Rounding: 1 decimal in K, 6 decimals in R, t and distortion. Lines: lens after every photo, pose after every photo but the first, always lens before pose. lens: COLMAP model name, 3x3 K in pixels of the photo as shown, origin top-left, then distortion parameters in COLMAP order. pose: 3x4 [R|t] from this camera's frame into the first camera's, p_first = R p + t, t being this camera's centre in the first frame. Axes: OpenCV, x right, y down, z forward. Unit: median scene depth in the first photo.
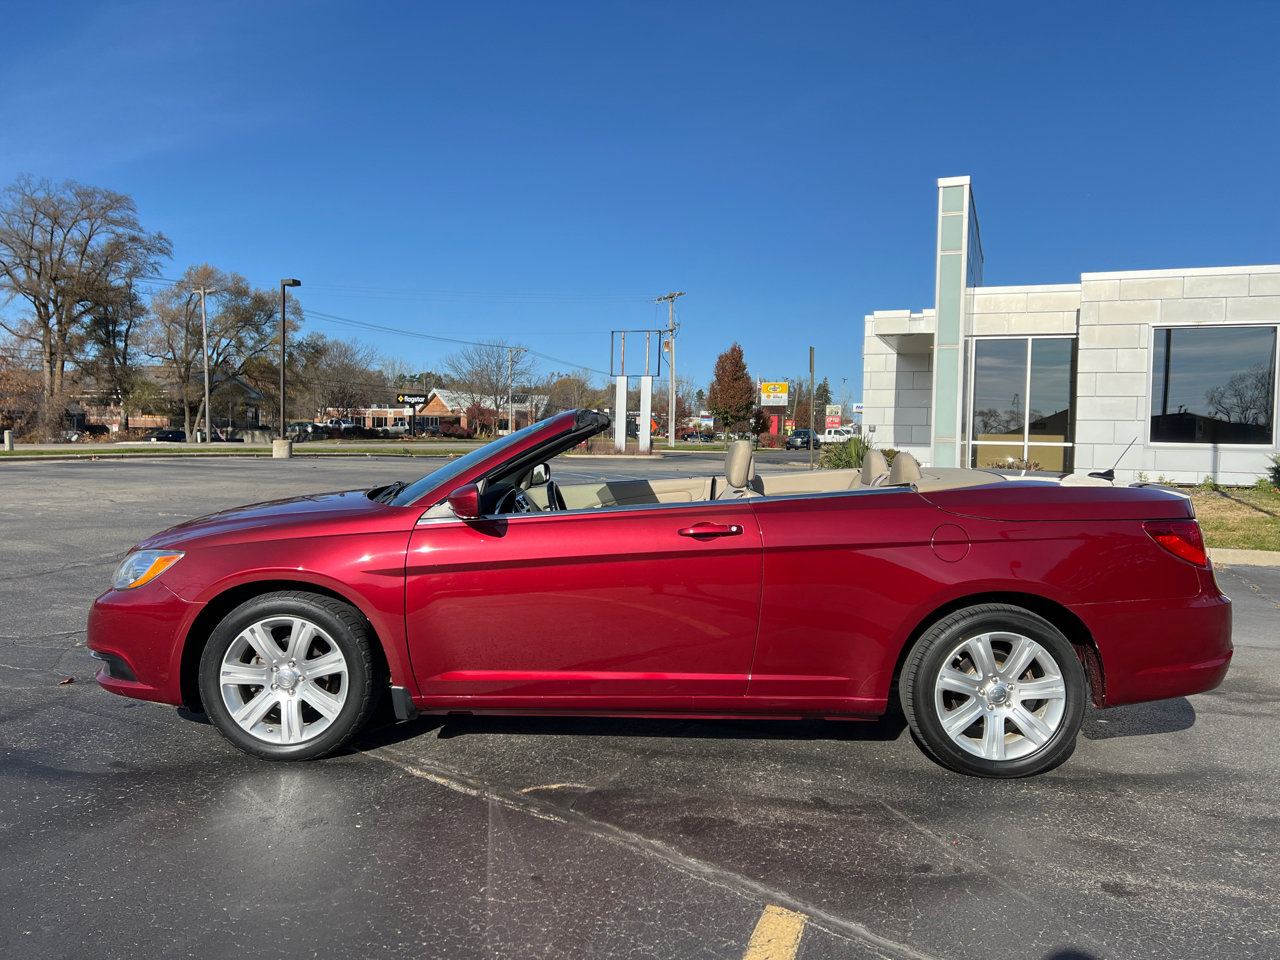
lens RADIAL K [[964.9, 0, 648.2], [0, 964.9, 490.4], [0, 0, 1]] dist [0.065158, -0.063953]
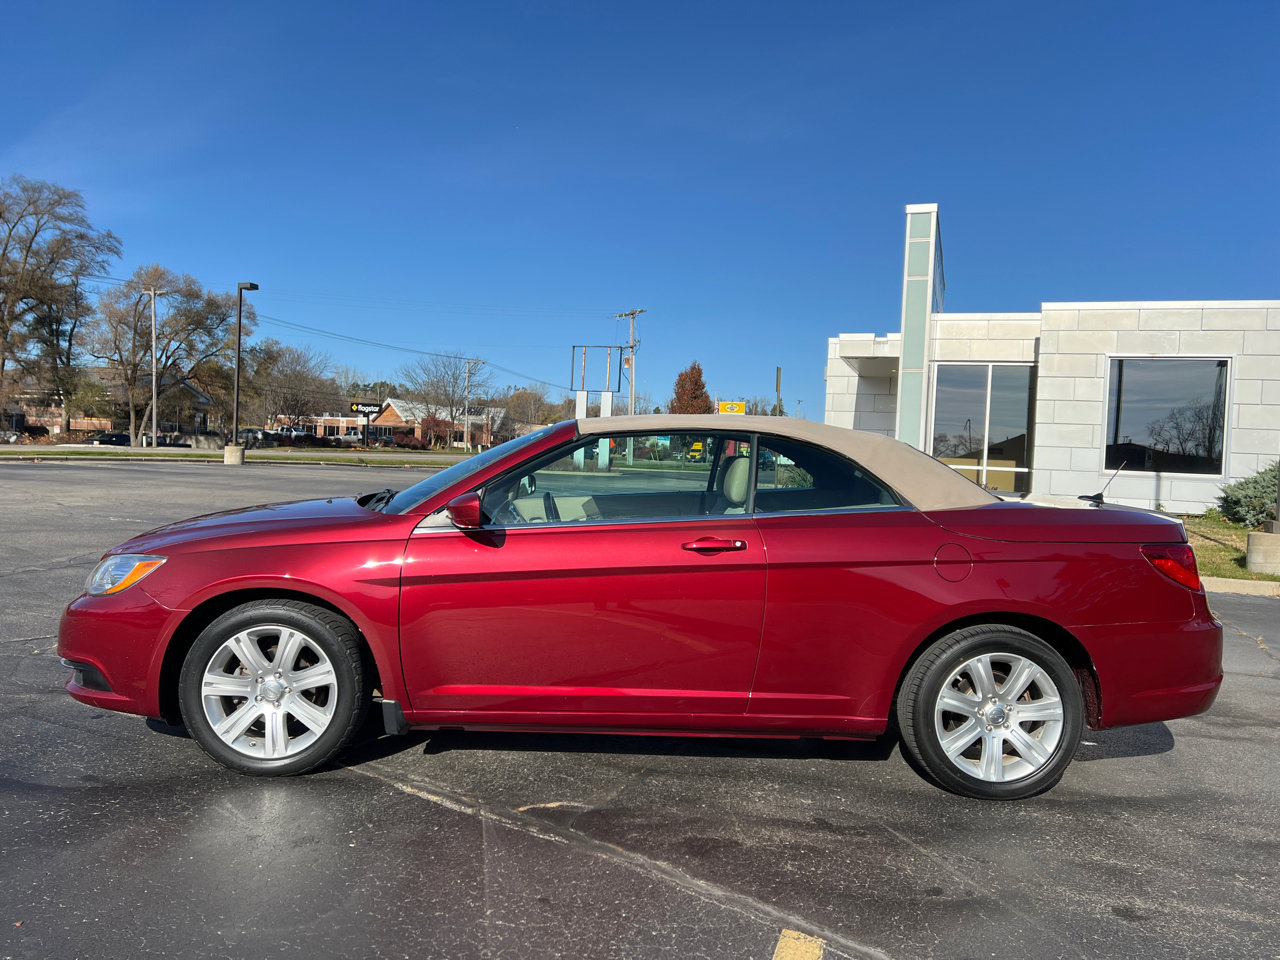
lens RADIAL K [[964.9, 0, 648.2], [0, 964.9, 490.4], [0, 0, 1]] dist [0.065158, -0.063953]
pose [[0.998579, 0.023156, 0.047999, -0.012675], [-0.022343, 0.999599, -0.017407, 0.001018], [-0.048383, 0.016310, 0.998696, 0.004024]]
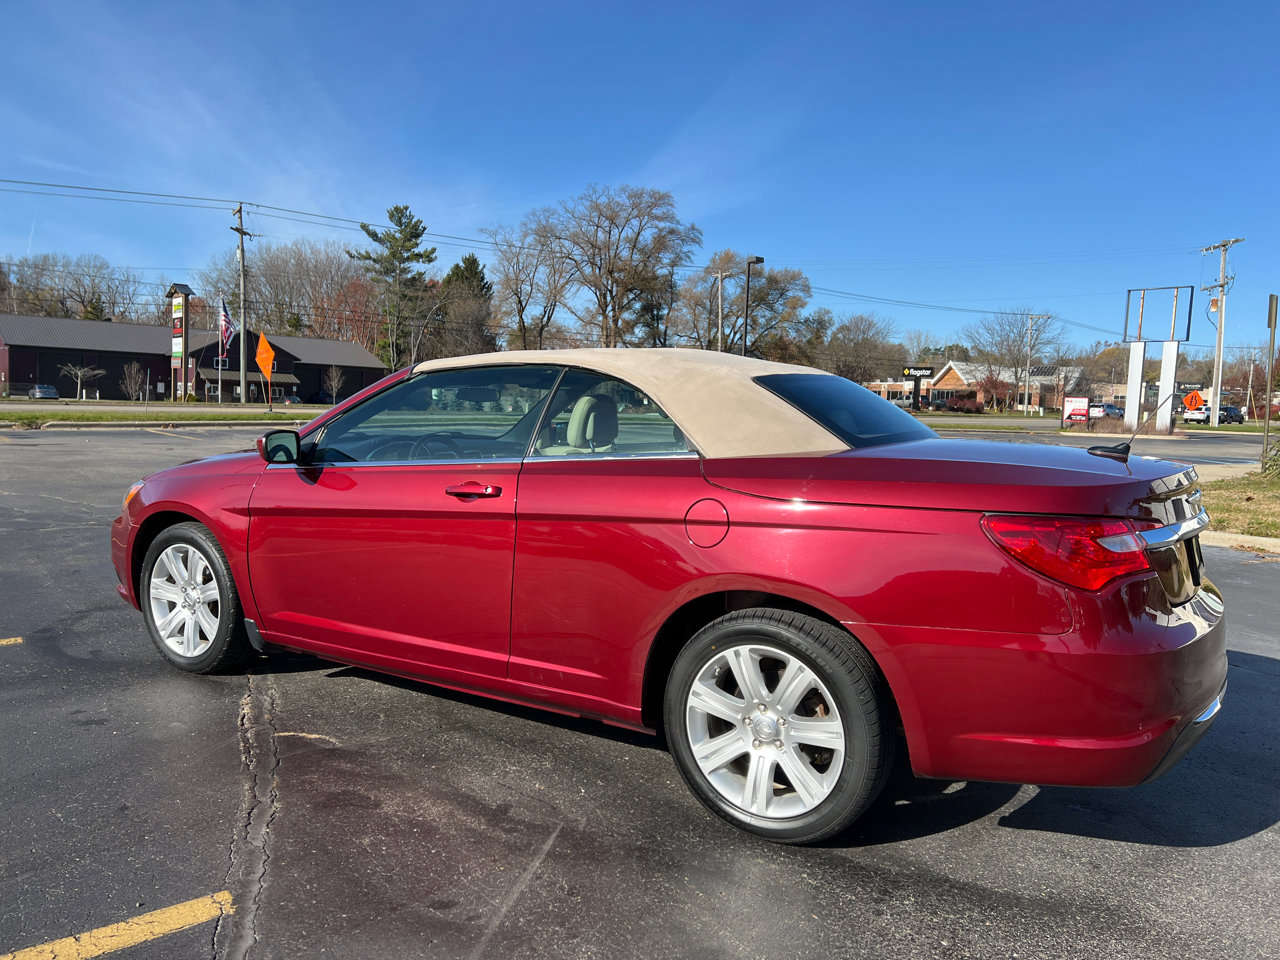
lens RADIAL K [[961.6, 0, 638.6], [0, 961.6, 499.4], [0, 0, 1]] dist [0.072949, -0.083321]
pose [[0.853270, 0.063777, -0.517554, 0.162604], [-0.045404, 0.997810, 0.048102, -0.000097], [0.519489, -0.017545, 0.854297, 0.077237]]
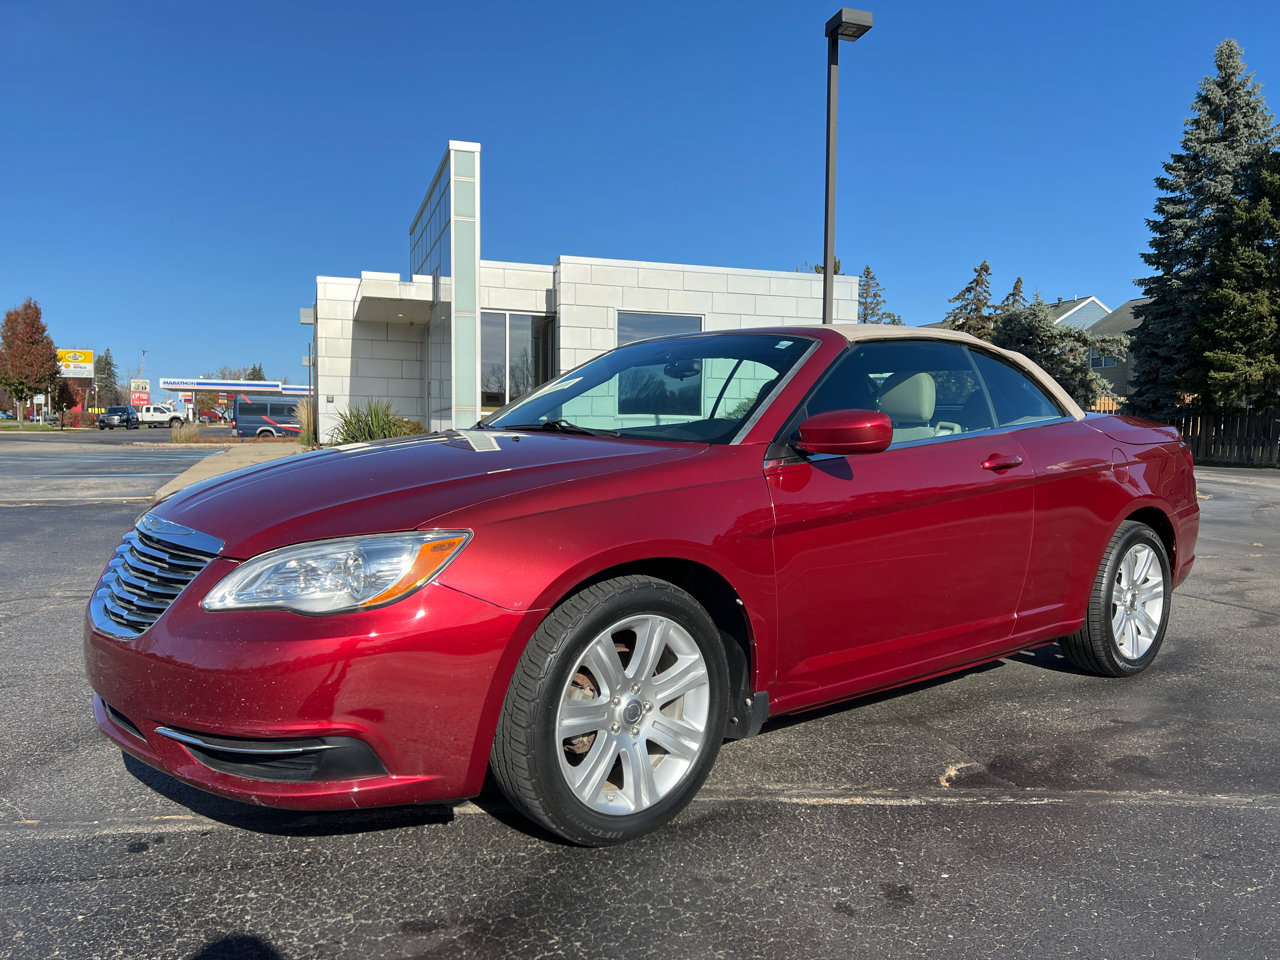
lens RADIAL K [[964.6, 0, 652.5], [0, 964.6, 477.1], [0, 0, 1]] dist [0.067684, -0.069065]
pose [[0.762144, -0.041031, 0.646106, -0.192704], [0.037502, 0.999112, 0.019212, 0.006689], [-0.646320, 0.009588, 0.763006, 0.124935]]
